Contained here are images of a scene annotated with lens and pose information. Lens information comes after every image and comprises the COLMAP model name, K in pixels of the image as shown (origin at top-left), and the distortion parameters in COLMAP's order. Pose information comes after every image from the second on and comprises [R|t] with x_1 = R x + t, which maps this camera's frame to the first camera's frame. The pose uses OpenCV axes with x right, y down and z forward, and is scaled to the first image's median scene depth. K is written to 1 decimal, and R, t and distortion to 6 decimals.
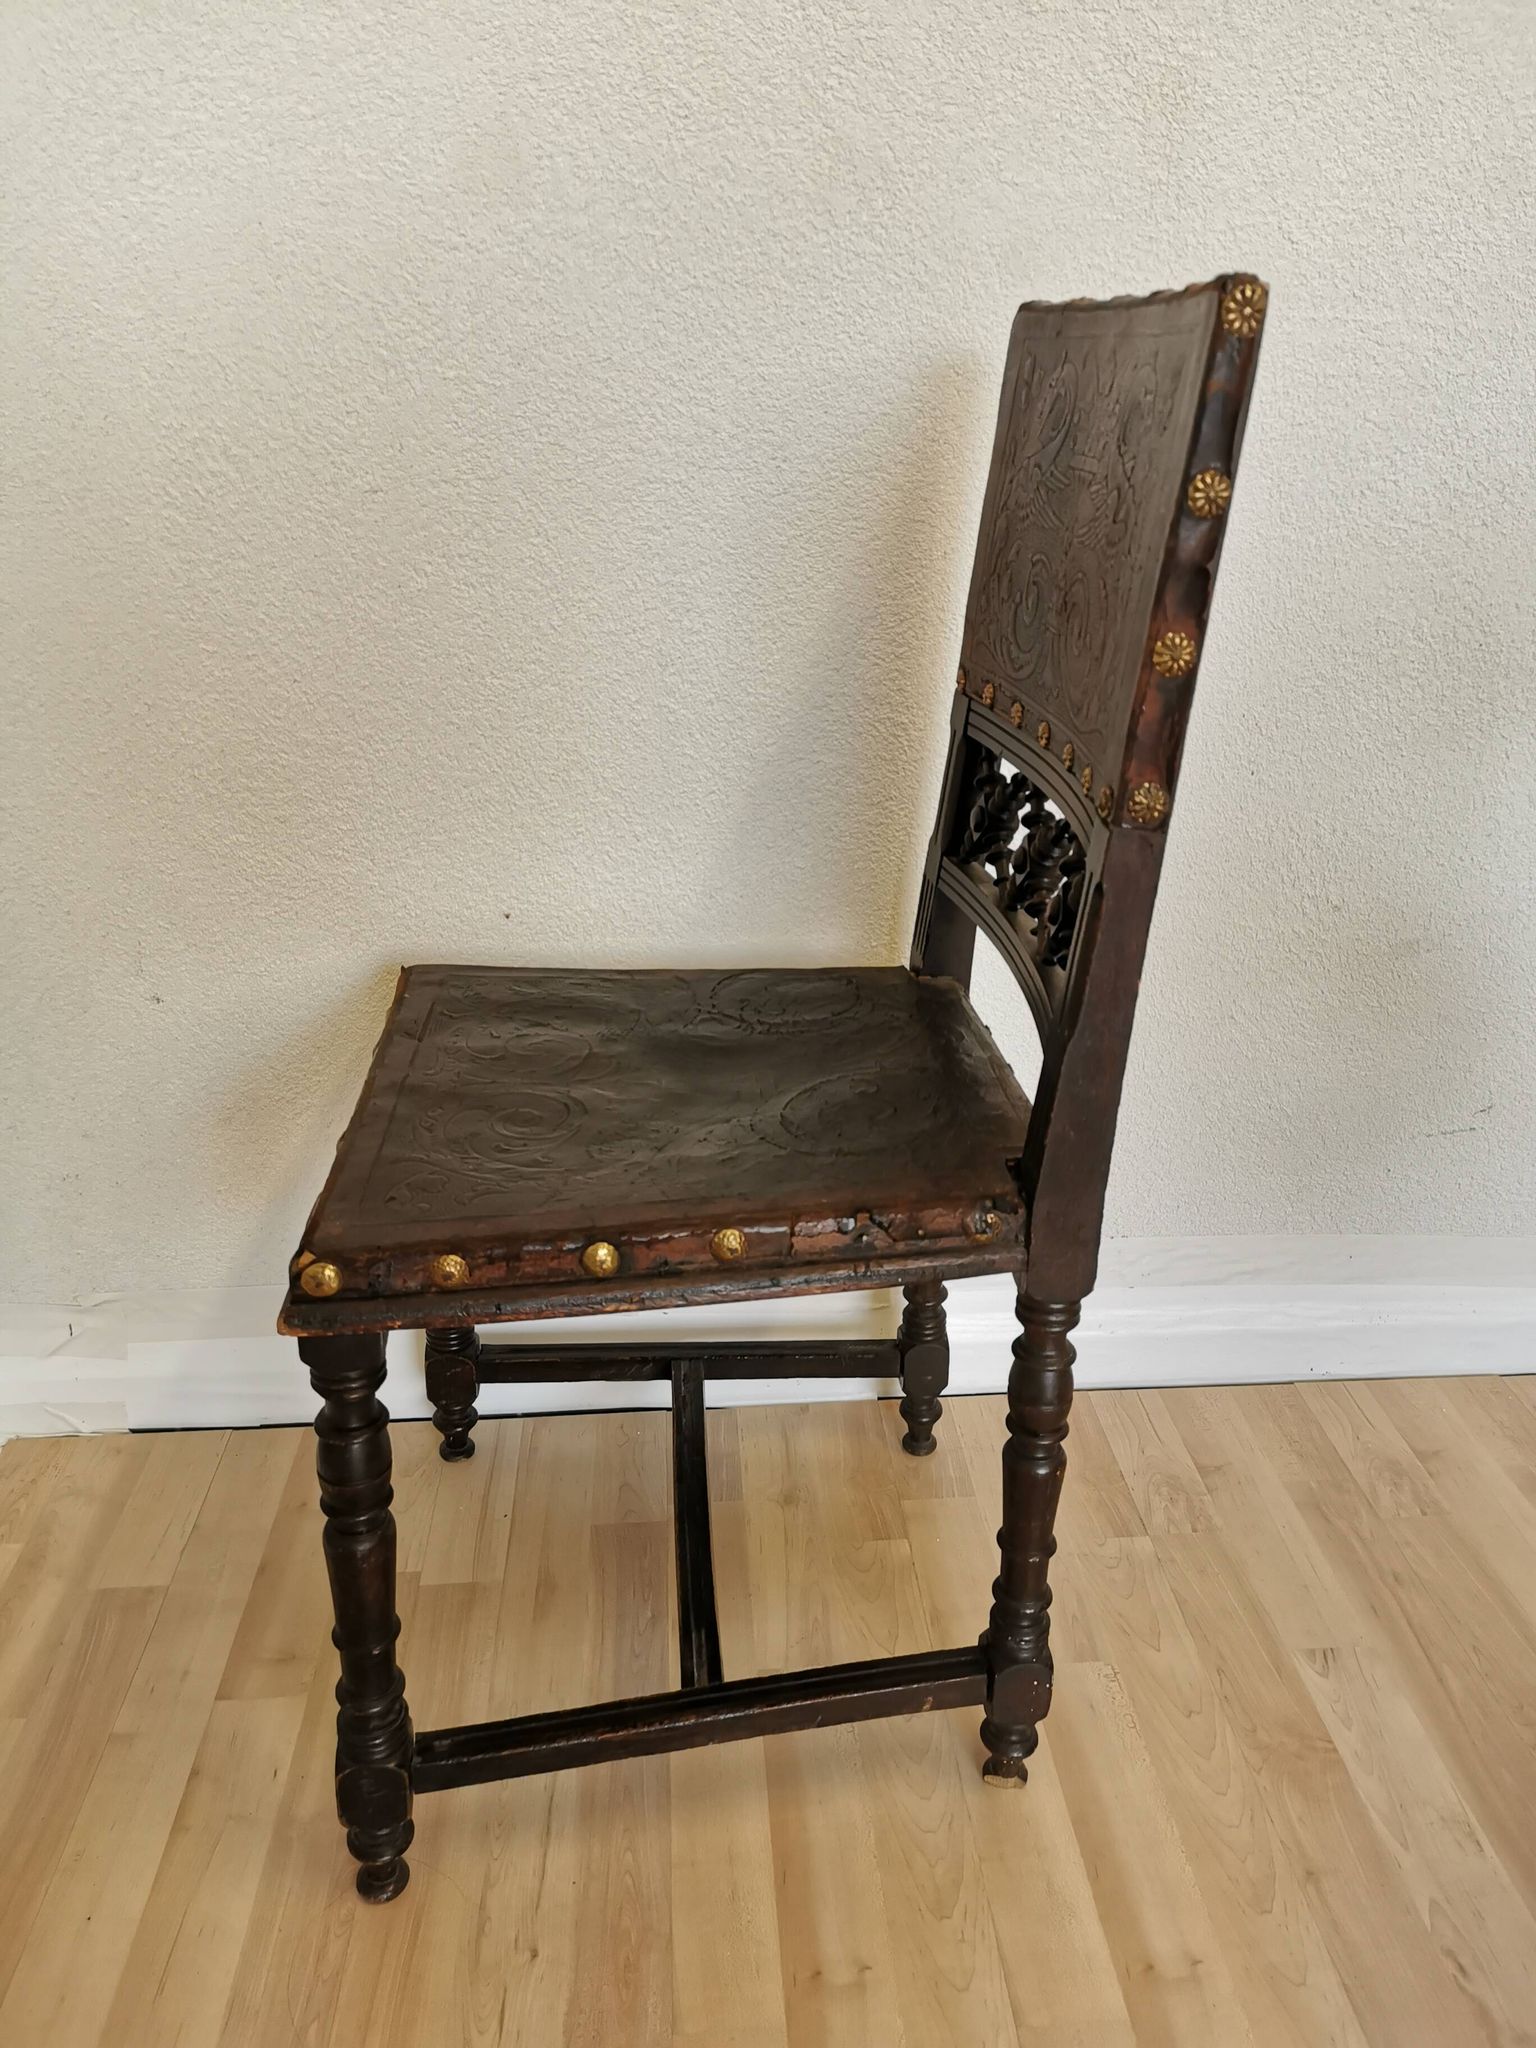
lens RADIAL K [[1570.6, 0, 714.0], [0, 1570.6, 1025.1], [0, 0, 1]] dist [0.052397, -0.019715]
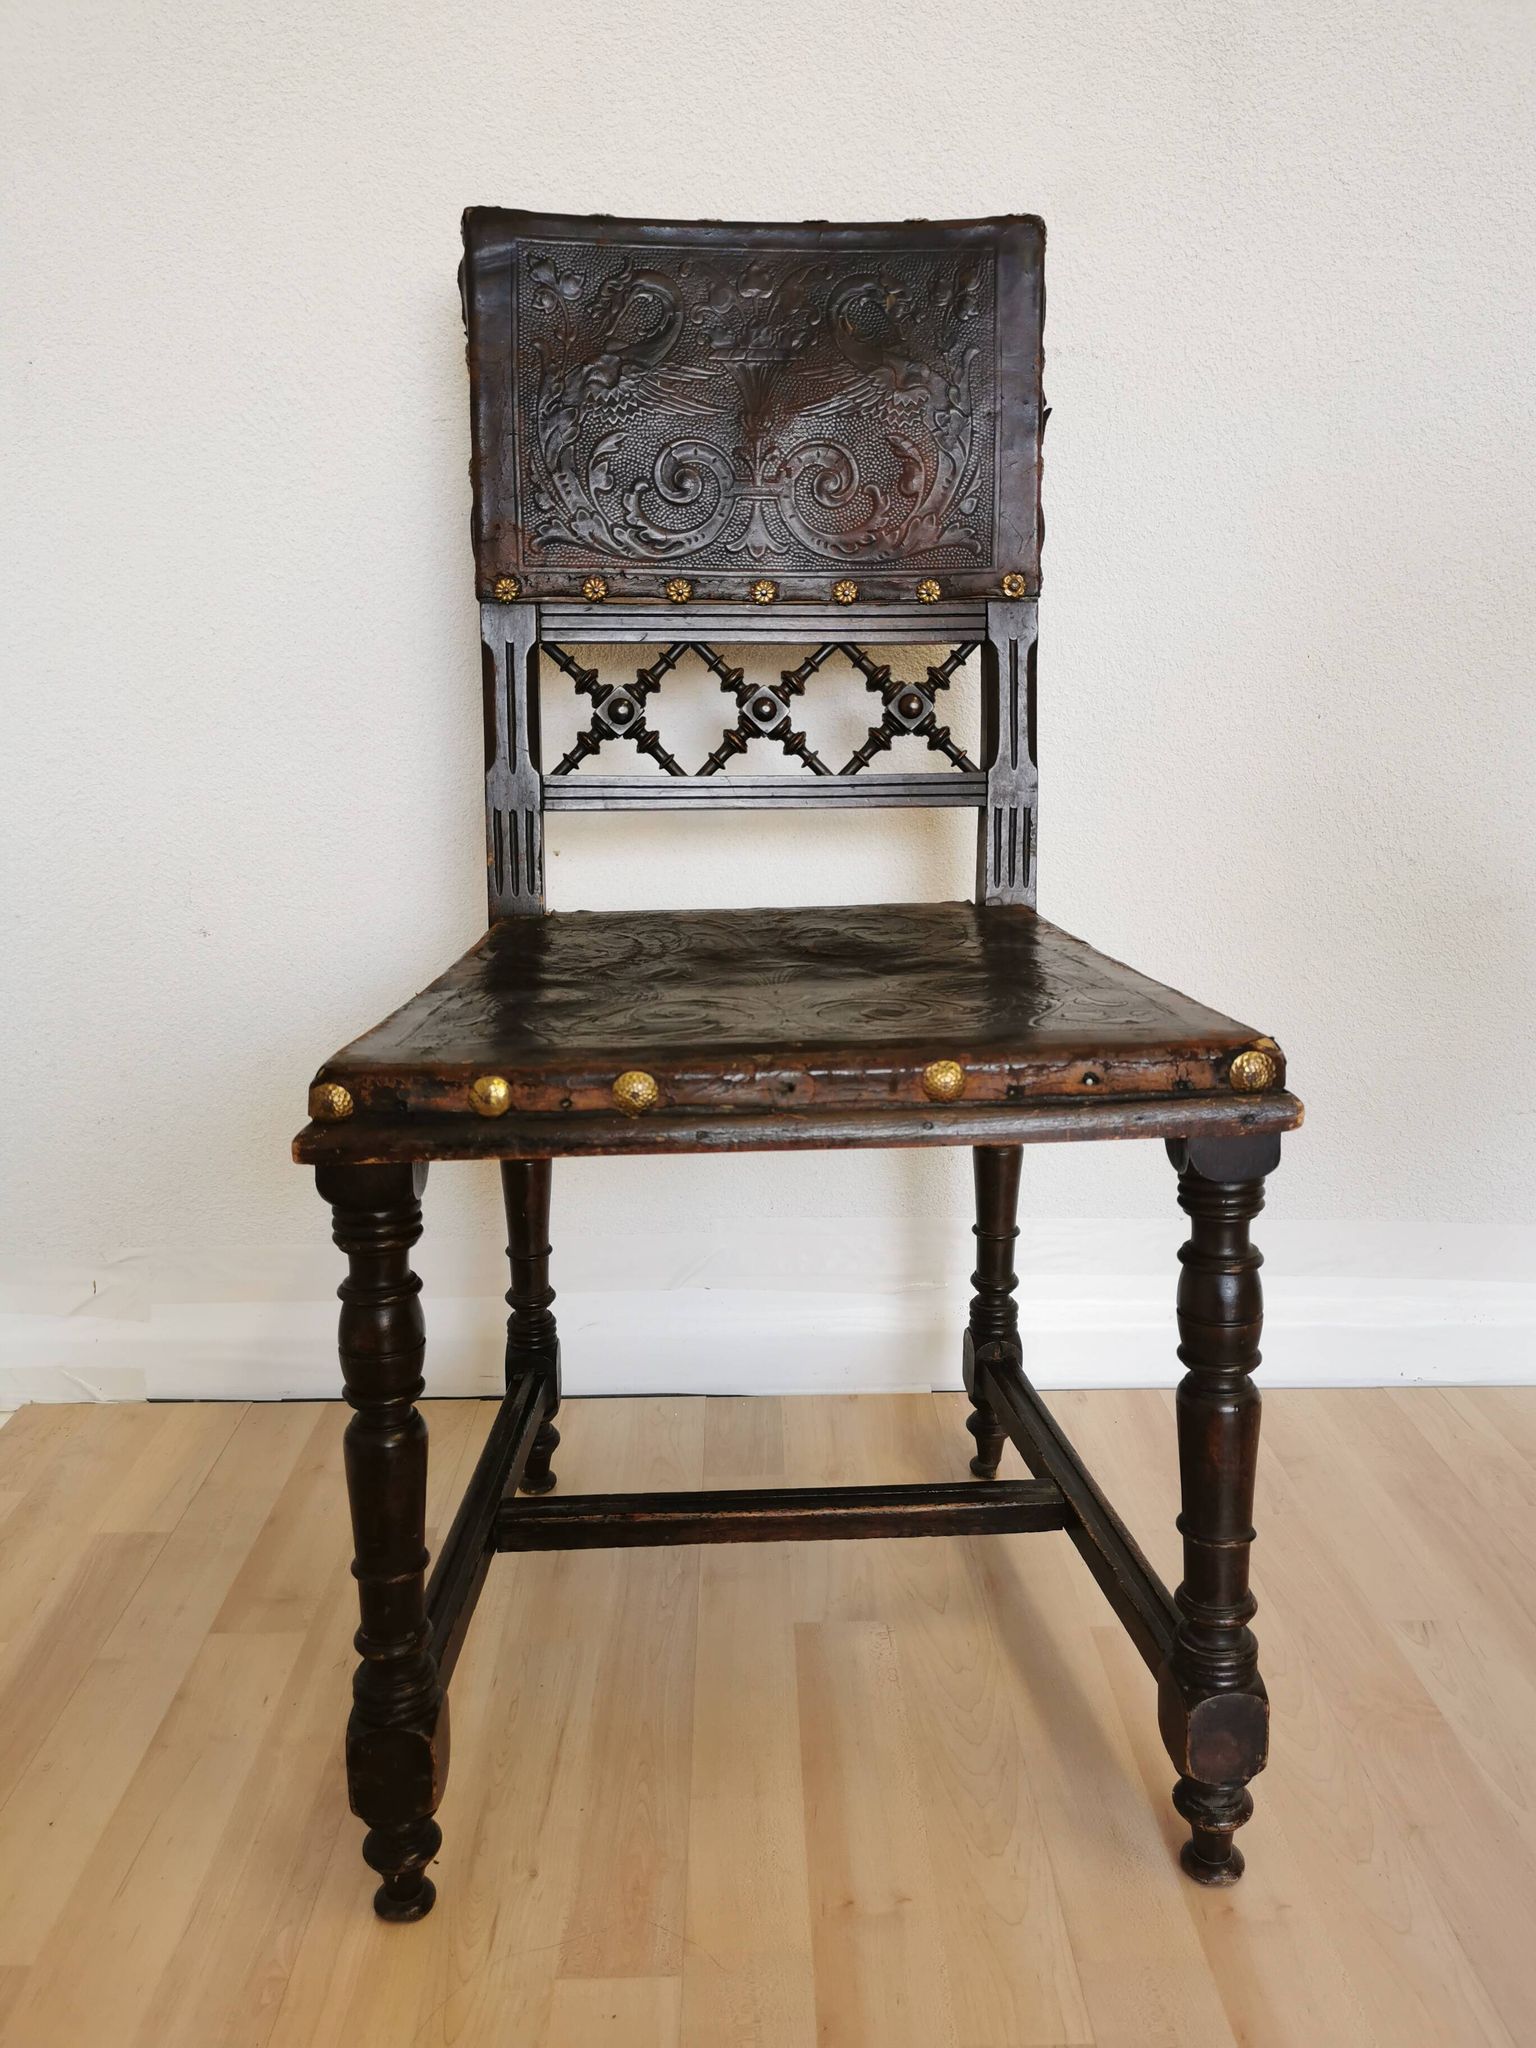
lens RADIAL K [[1568.6, 0, 721.7], [0, 1568.6, 1029.6], [0, 0, 1]] dist [0.032452, 0.001823]
pose [[0.998874, 0.019539, -0.043233, 0.019055], [-0.025319, 0.990185, -0.137450, 0.197819], [0.040123, 0.138390, 0.989565, 0.050582]]
